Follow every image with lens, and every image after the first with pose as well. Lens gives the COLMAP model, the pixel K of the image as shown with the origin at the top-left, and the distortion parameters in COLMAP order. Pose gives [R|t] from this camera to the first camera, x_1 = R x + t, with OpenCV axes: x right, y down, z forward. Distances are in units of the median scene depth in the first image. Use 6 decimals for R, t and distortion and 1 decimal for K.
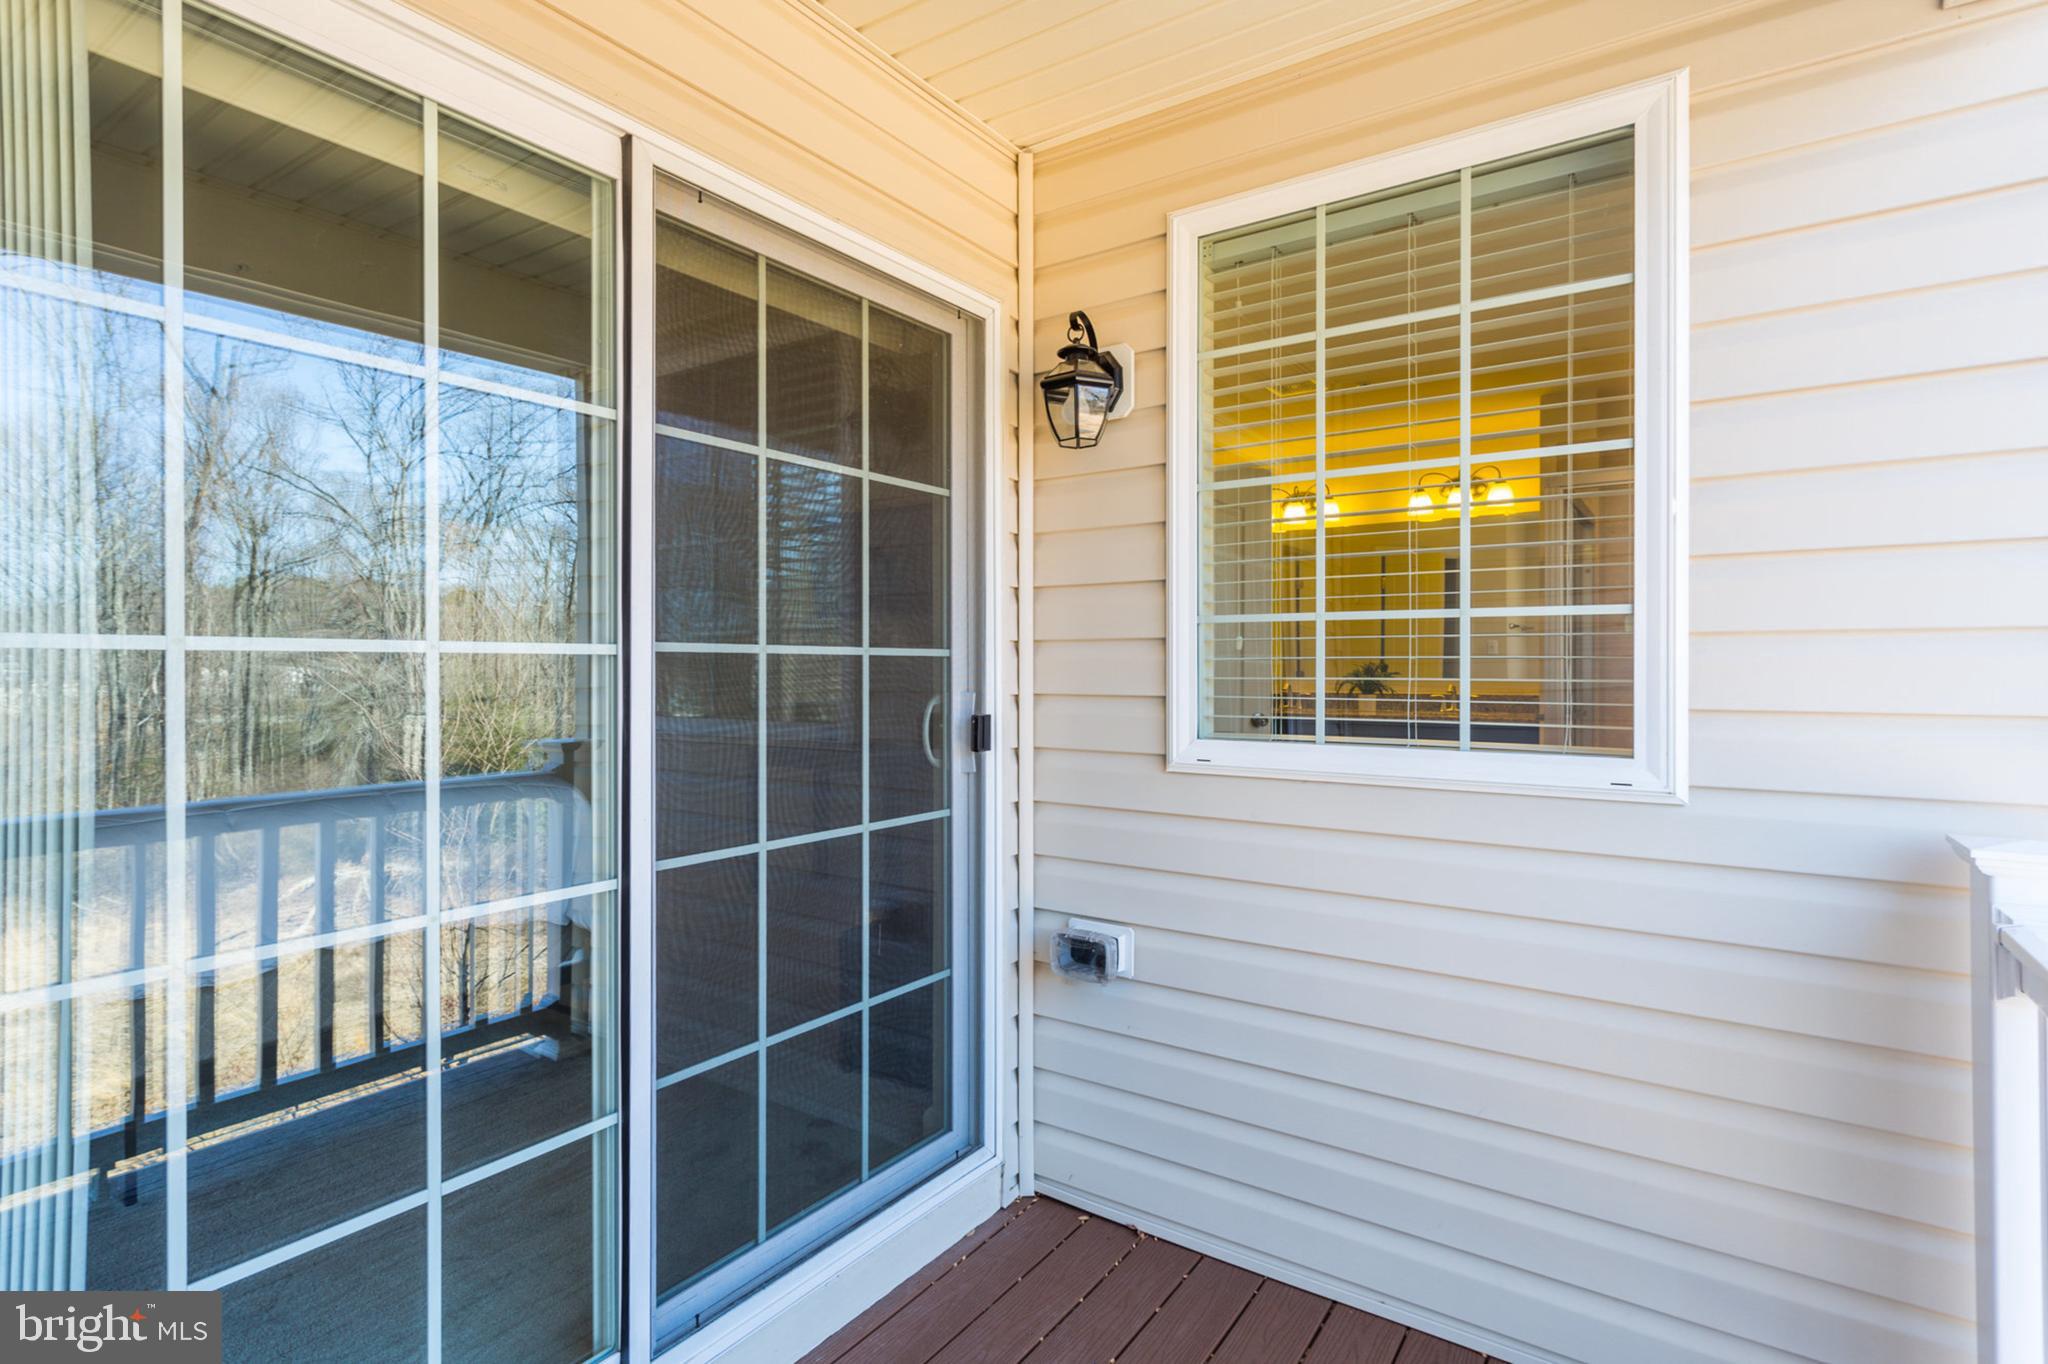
lens RADIAL K [[1031.3, 0, 959.7], [0, 1031.3, 663.7], [0, 0, 1]] dist [-0.022005, 0.025060]
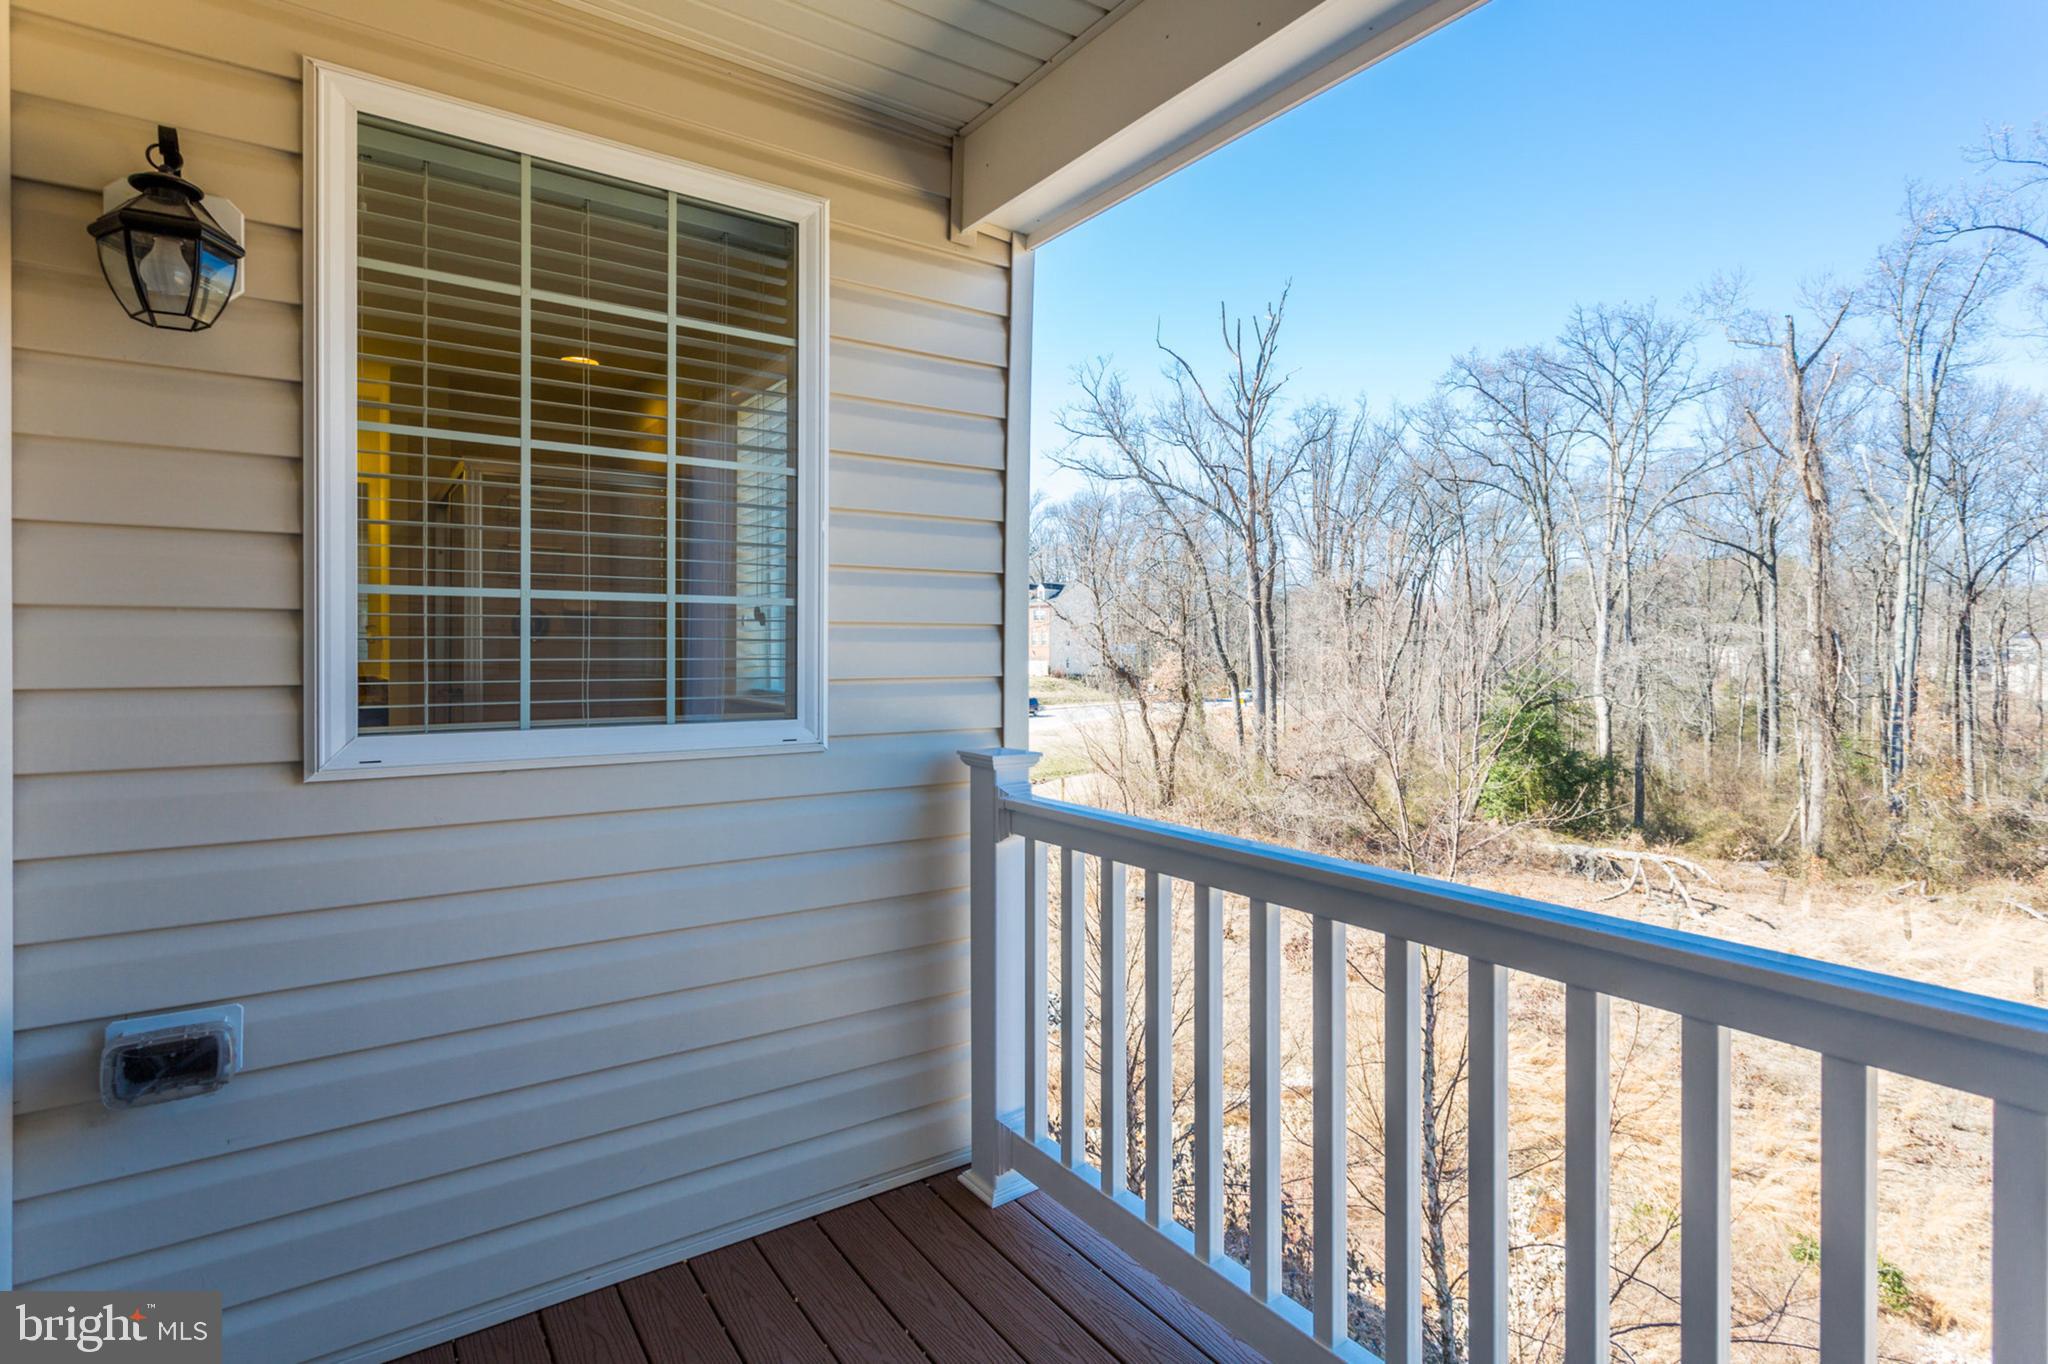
lens RADIAL K [[1015.2, 0, 1023.5], [0, 1015.2, 651.7], [0, 0, 1]] dist [-0.003008, -0.000414]
pose [[0.327586, -0.003864, 0.944814, -0.340268], [-0.003409, 0.999980, 0.005271, 0.000601], [-0.944815, -0.004947, 0.327566, 0.242904]]
